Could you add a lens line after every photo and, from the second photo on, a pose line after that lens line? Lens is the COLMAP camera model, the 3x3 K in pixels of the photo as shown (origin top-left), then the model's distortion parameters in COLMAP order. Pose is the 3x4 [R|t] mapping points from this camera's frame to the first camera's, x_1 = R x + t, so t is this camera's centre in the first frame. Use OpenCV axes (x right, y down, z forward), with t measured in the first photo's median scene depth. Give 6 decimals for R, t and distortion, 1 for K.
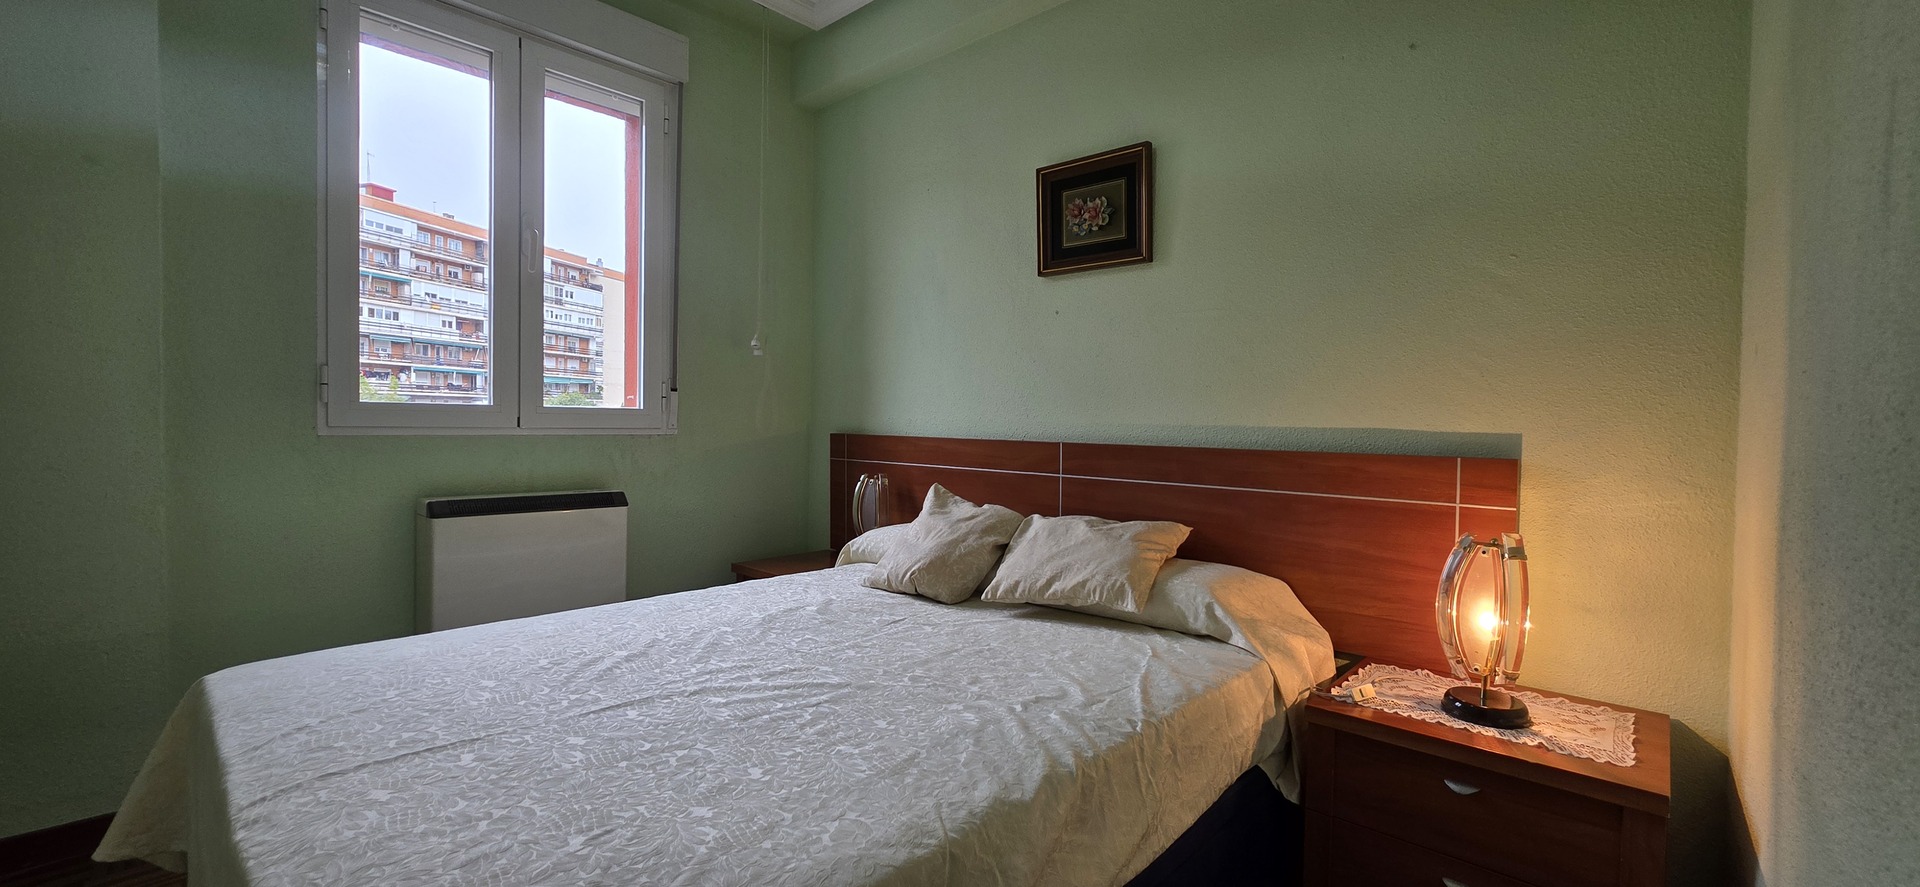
lens RADIAL K [[756.2, 0, 976.0], [0, 756.2, 439.1], [0, 0, 1]] dist [0.002366, 0.000128]
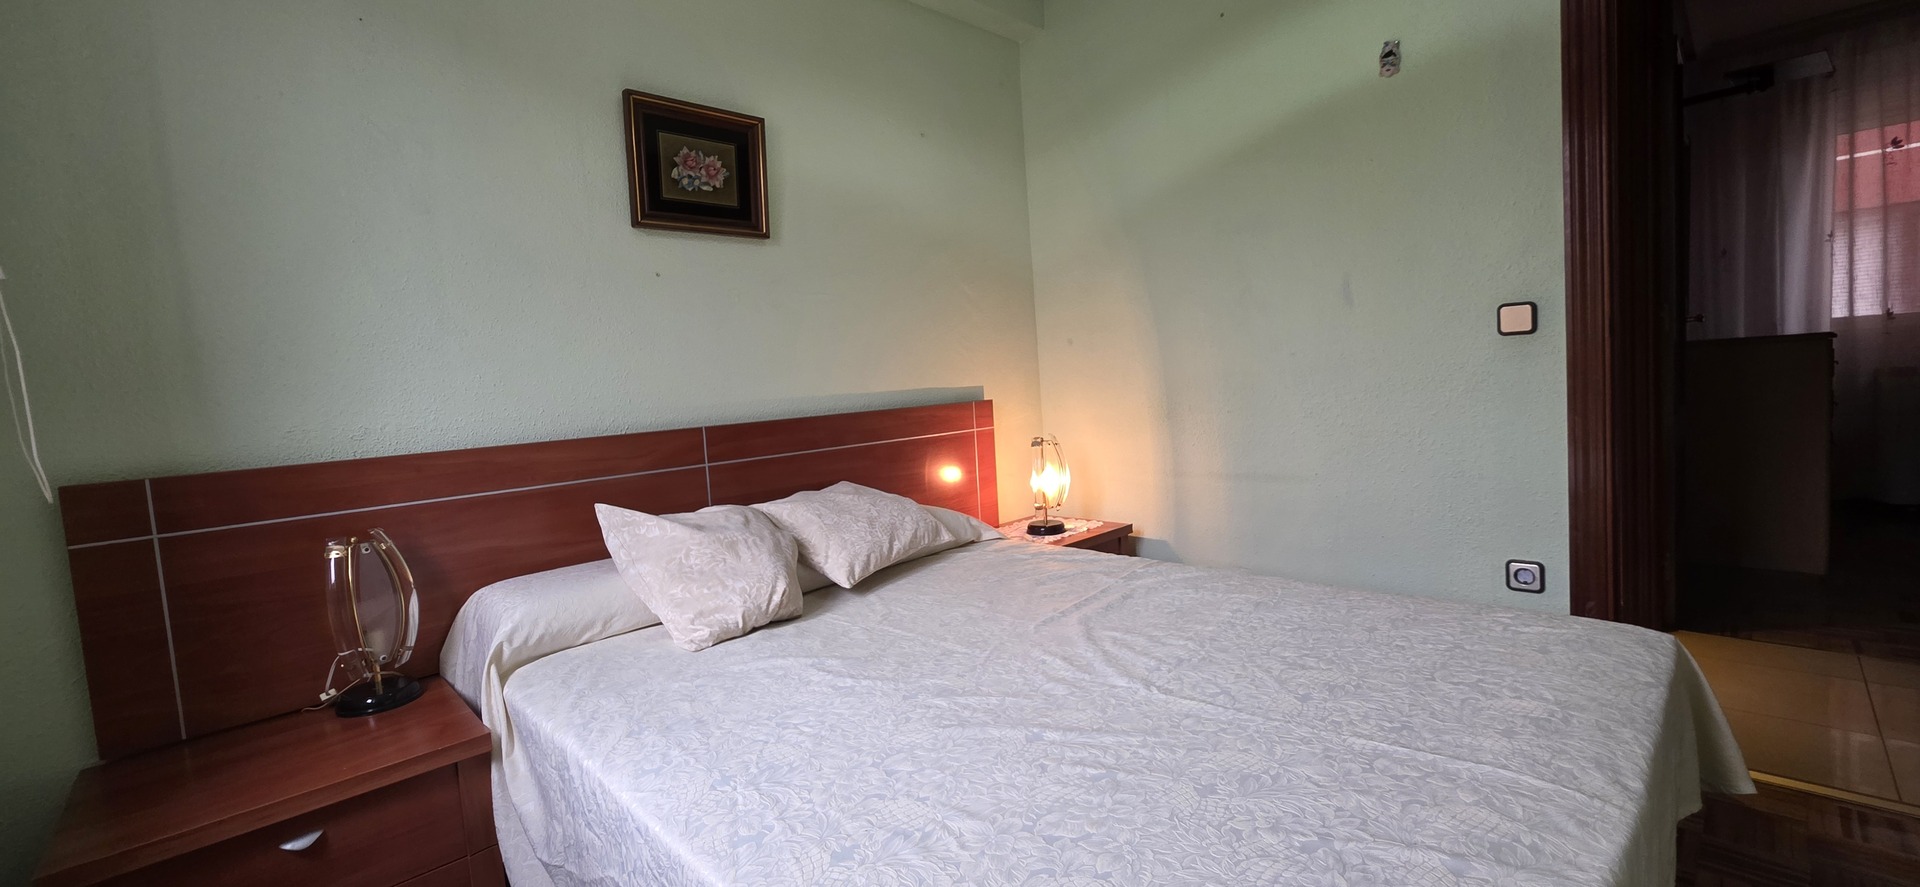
lens RADIAL K [[756.2, 0, 976.3], [0, 756.2, 431.7], [0, 0, 1]] dist [0.002366, 0.000128]
pose [[0.079021, -0.088374, 0.992948, -0.738823], [0.096527, 0.992060, 0.080613, -0.030710], [-0.992189, 0.089477, 0.086924, 0.623915]]
